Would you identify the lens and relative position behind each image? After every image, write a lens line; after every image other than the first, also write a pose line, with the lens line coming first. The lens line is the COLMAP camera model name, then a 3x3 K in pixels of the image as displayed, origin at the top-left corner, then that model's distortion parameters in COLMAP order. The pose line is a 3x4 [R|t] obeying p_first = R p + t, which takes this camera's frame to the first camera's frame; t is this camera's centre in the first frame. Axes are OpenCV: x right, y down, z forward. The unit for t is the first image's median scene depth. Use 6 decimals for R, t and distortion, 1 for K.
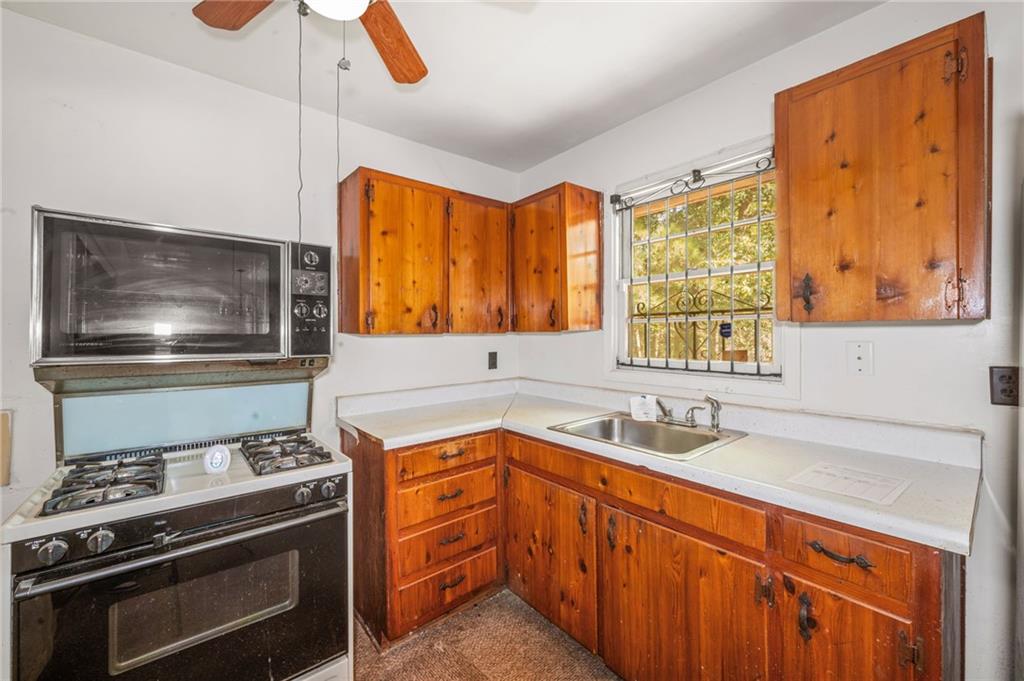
lens RADIAL K [[406.7, 0, 514.0], [0, 406.7, 334.0], [0, 0, 1]] dist [-0.001723, 0.000033]
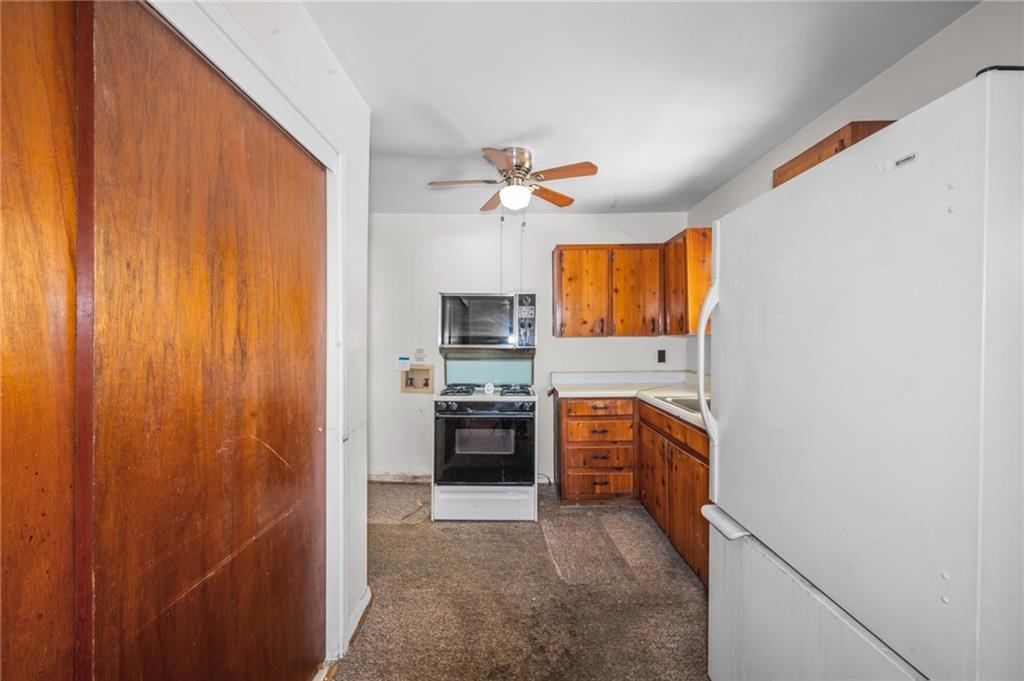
lens RADIAL K [[400.8, 0, 505.6], [0, 400.8, 339.8], [0, 0, 1]] dist [0.000313, 0.000016]
pose [[0.758590, 0.006363, -0.651537, 0.630175], [-0.001413, 0.999966, 0.008121, 0.000835], [0.651567, -0.005240, 0.758573, -0.522582]]
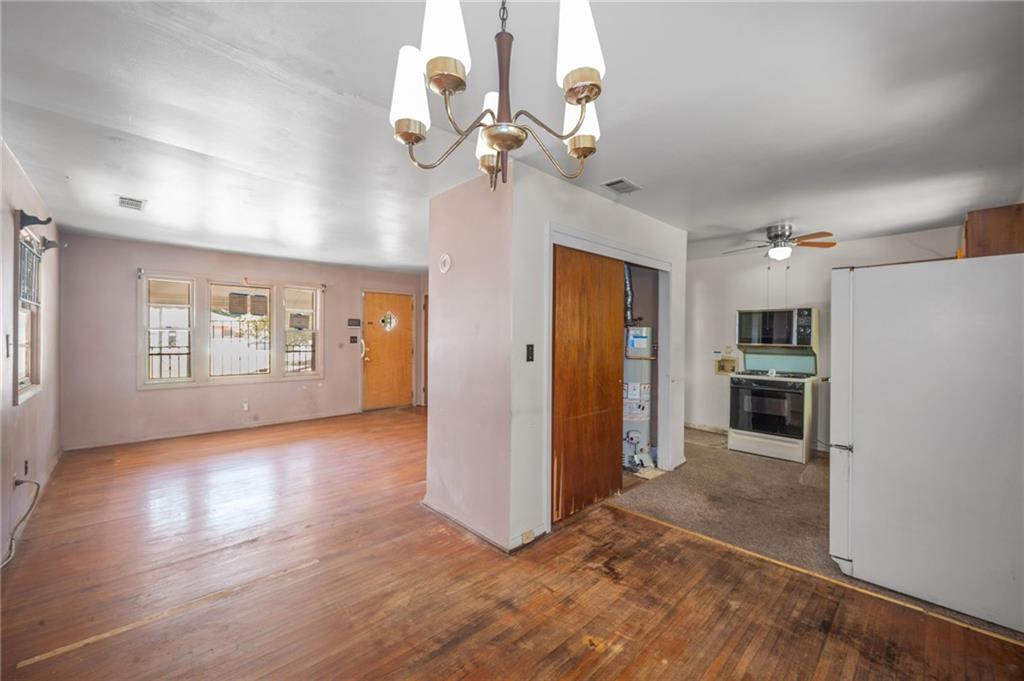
lens RADIAL K [[406.7, 0, 514.0], [0, 406.7, 334.0], [0, 0, 1]] dist [-0.001723, 0.000033]
pose [[0.070450, 0.000522, -0.997515, 1.926589], [-0.006231, 0.999981, 0.000083, -0.017237], [0.997496, 0.006210, 0.070452, -1.100831]]
